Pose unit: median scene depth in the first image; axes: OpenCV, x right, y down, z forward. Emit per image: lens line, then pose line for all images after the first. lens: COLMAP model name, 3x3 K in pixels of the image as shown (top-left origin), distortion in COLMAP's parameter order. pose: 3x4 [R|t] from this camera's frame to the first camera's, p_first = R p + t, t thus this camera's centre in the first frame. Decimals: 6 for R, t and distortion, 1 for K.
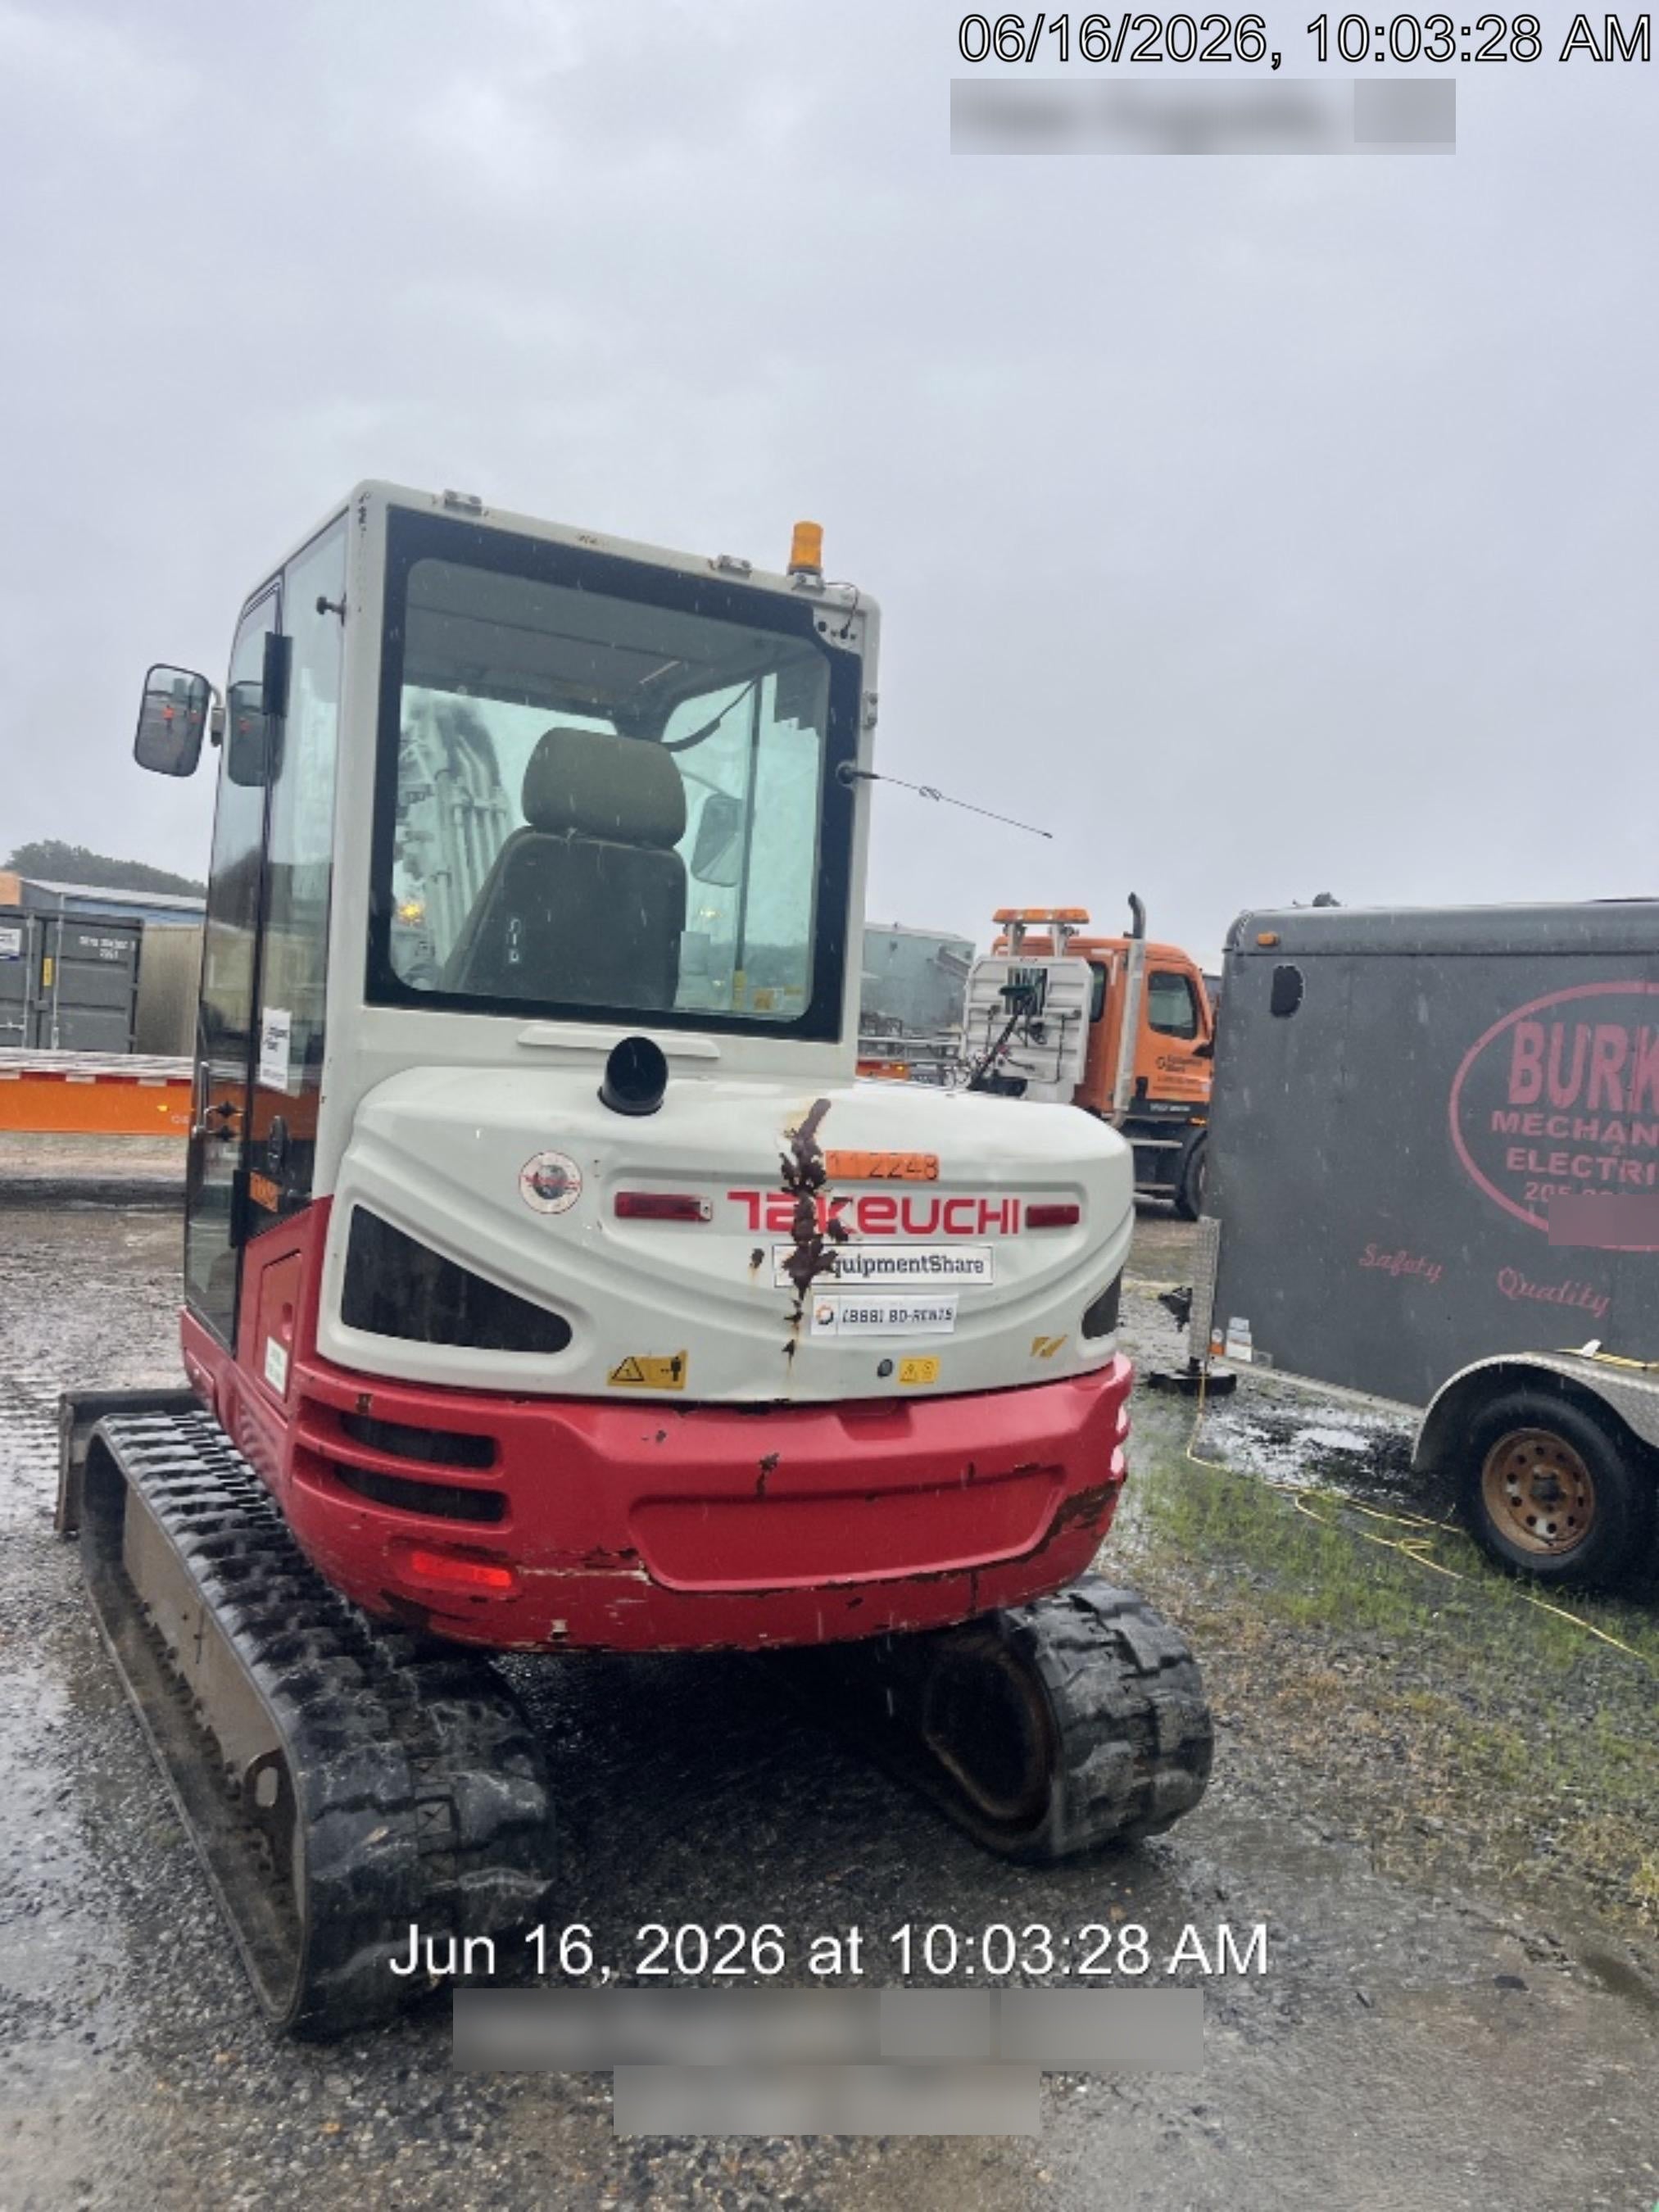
lens RADIAL K [[1628.5, 0, 837.0], [0, 1628.5, 1115.1], [0, 0, 1]] dist [0.016634, -0.007198]
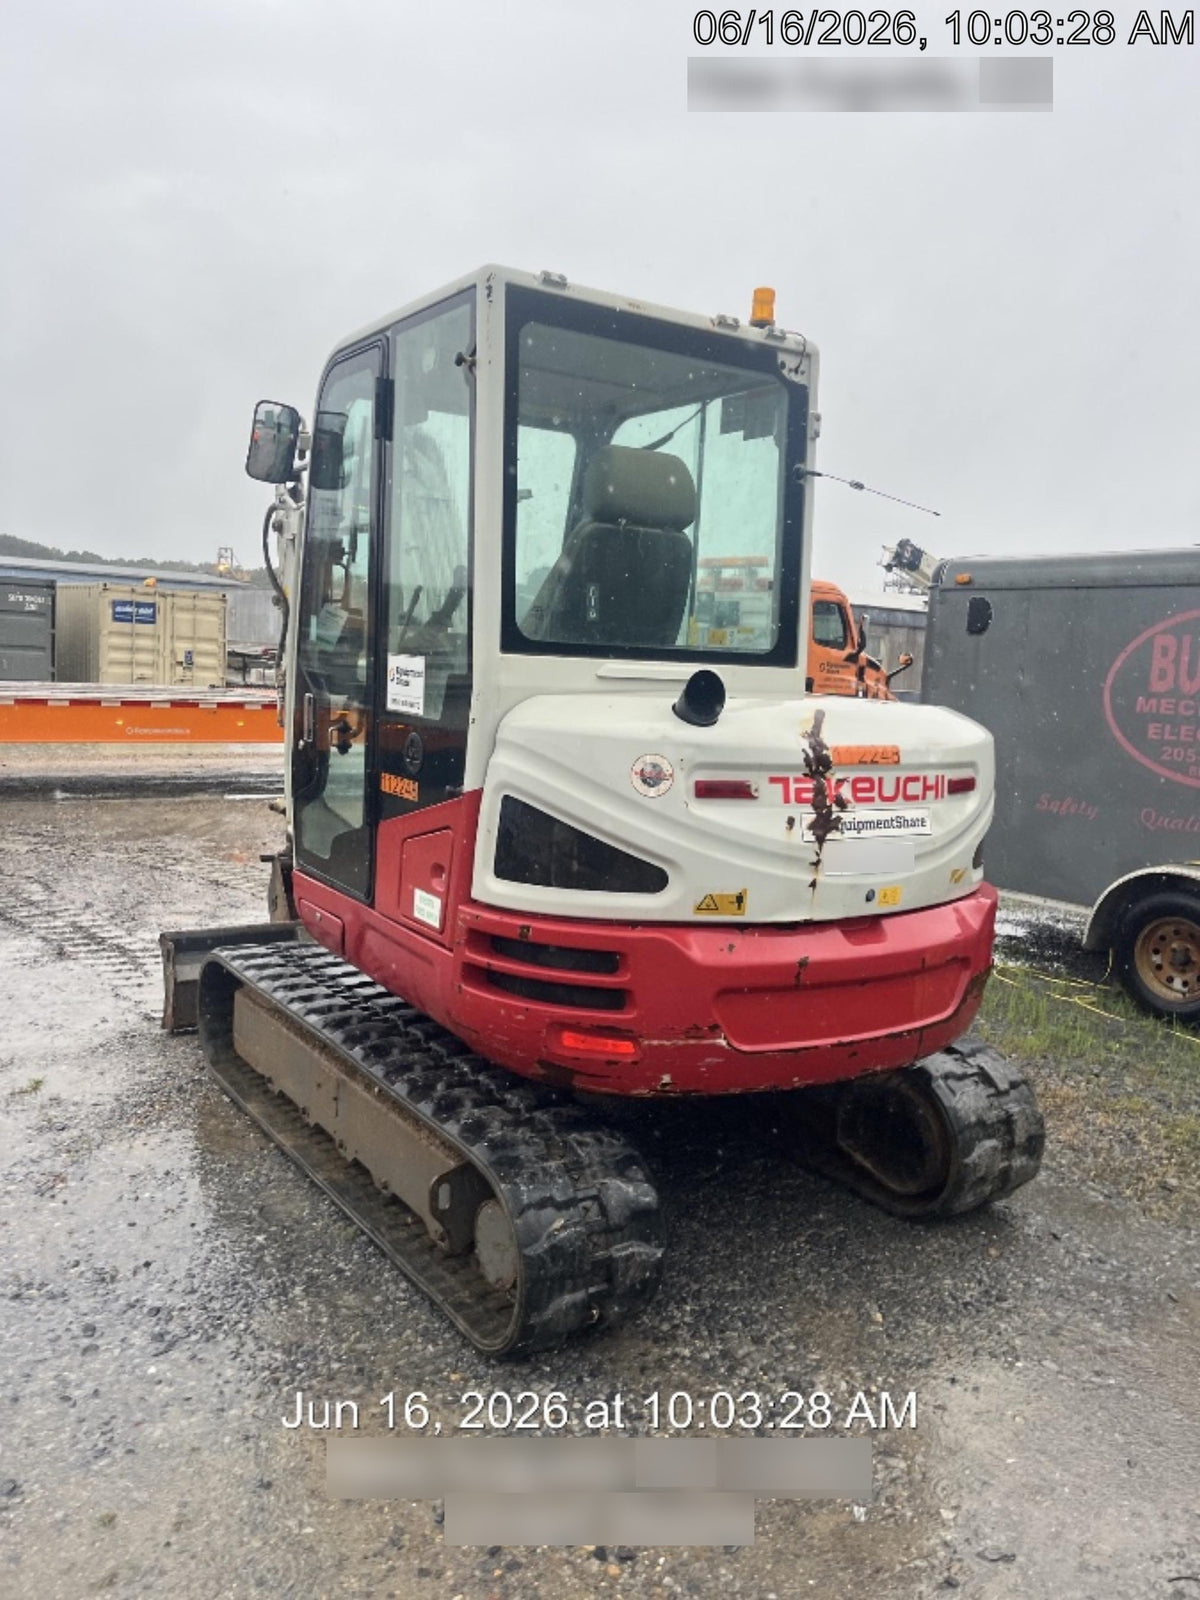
lens RADIAL K [[1177.9, 0, 605.4], [0, 1177.9, 806.6], [0, 0, 1]] dist [0.016634, -0.007198]
pose [[0.998319, -0.034407, 0.046639, -0.233177], [0.030454, 0.996087, 0.082966, -0.015674], [-0.049311, -0.081406, 0.995460, -0.021195]]
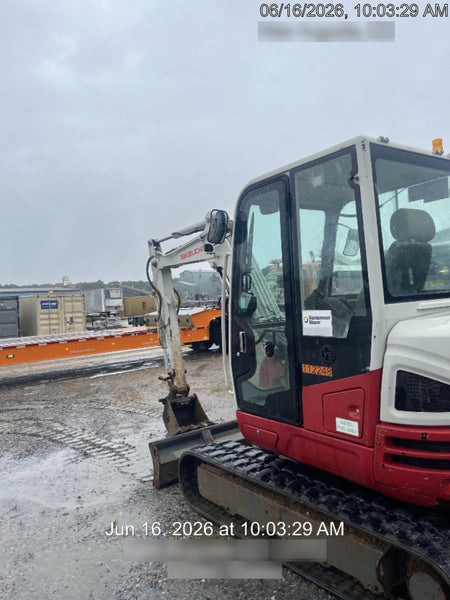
lens RADIAL K [[445.3, 0, 235.5], [0, 445.3, 299.1], [0, 0, 1]] dist [0.003305, -0.004526]
pose [[0.985003, -0.140673, 0.099899, -0.597312], [0.145262, 0.988575, -0.040221, -0.077494], [-0.093100, 0.054130, 0.994184, 0.188122]]
